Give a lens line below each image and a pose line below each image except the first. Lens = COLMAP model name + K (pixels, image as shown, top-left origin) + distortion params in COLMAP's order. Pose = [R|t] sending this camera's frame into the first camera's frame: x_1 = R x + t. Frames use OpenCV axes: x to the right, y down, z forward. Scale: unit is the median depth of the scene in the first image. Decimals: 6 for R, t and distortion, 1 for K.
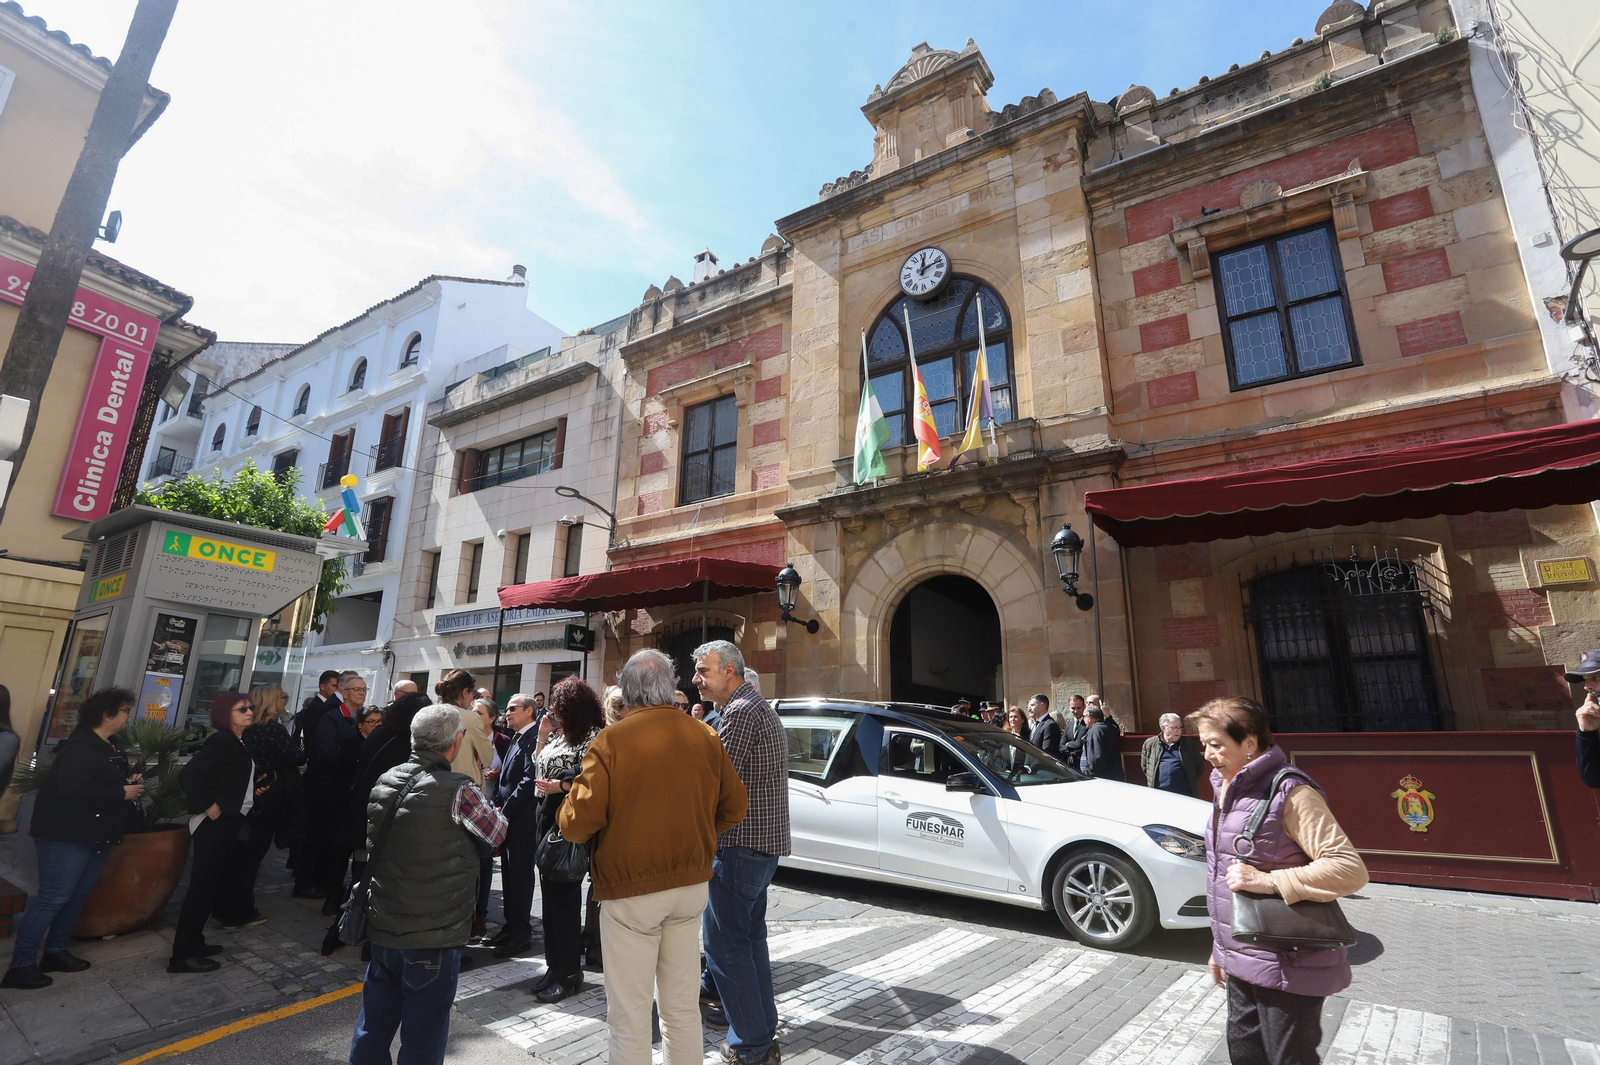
lens RADIAL K [[802.8, 0, 809.1], [0, 802.8, 525.7], [0, 0, 1]] dist [-0.056152, 0.026722]
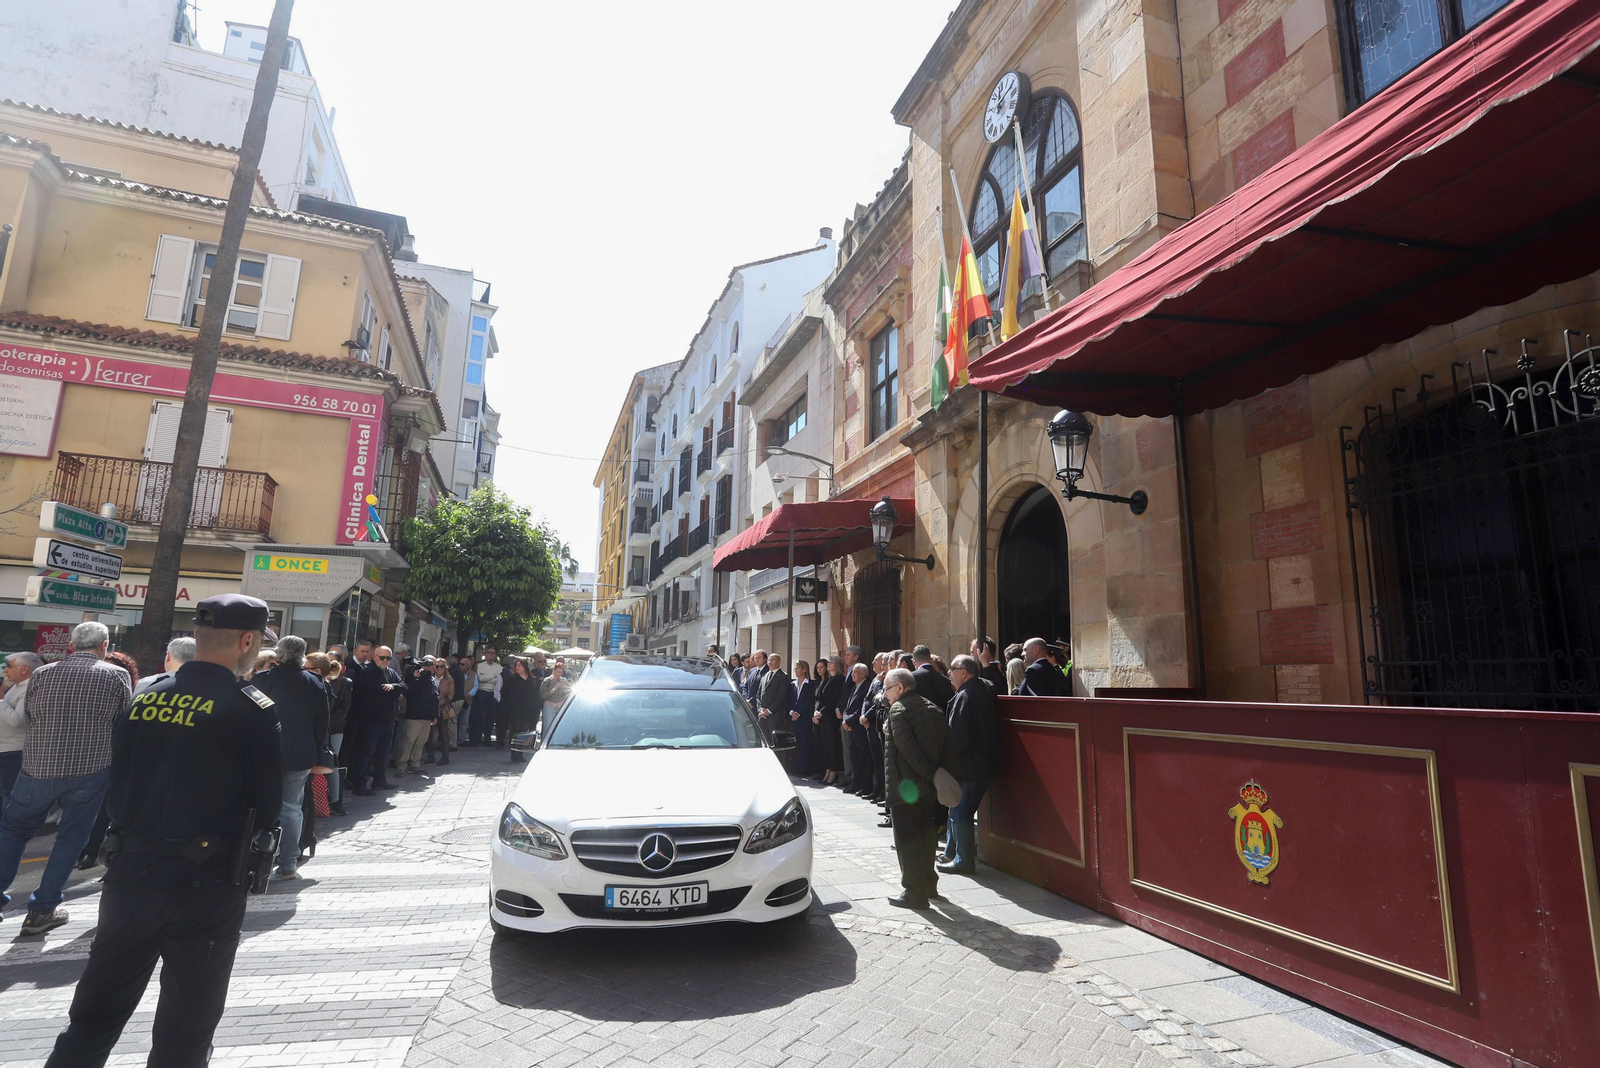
lens RADIAL K [[836.3, 0, 793.9], [0, 836.3, 525.6], [0, 0, 1]] dist [-0.060411, 0.027463]
pose [[0.767416, -0.113626, -0.631000, 0.523335], [0.163463, 0.986322, 0.021192, 0.045978], [0.619961, -0.119408, 0.775493, 0.219879]]
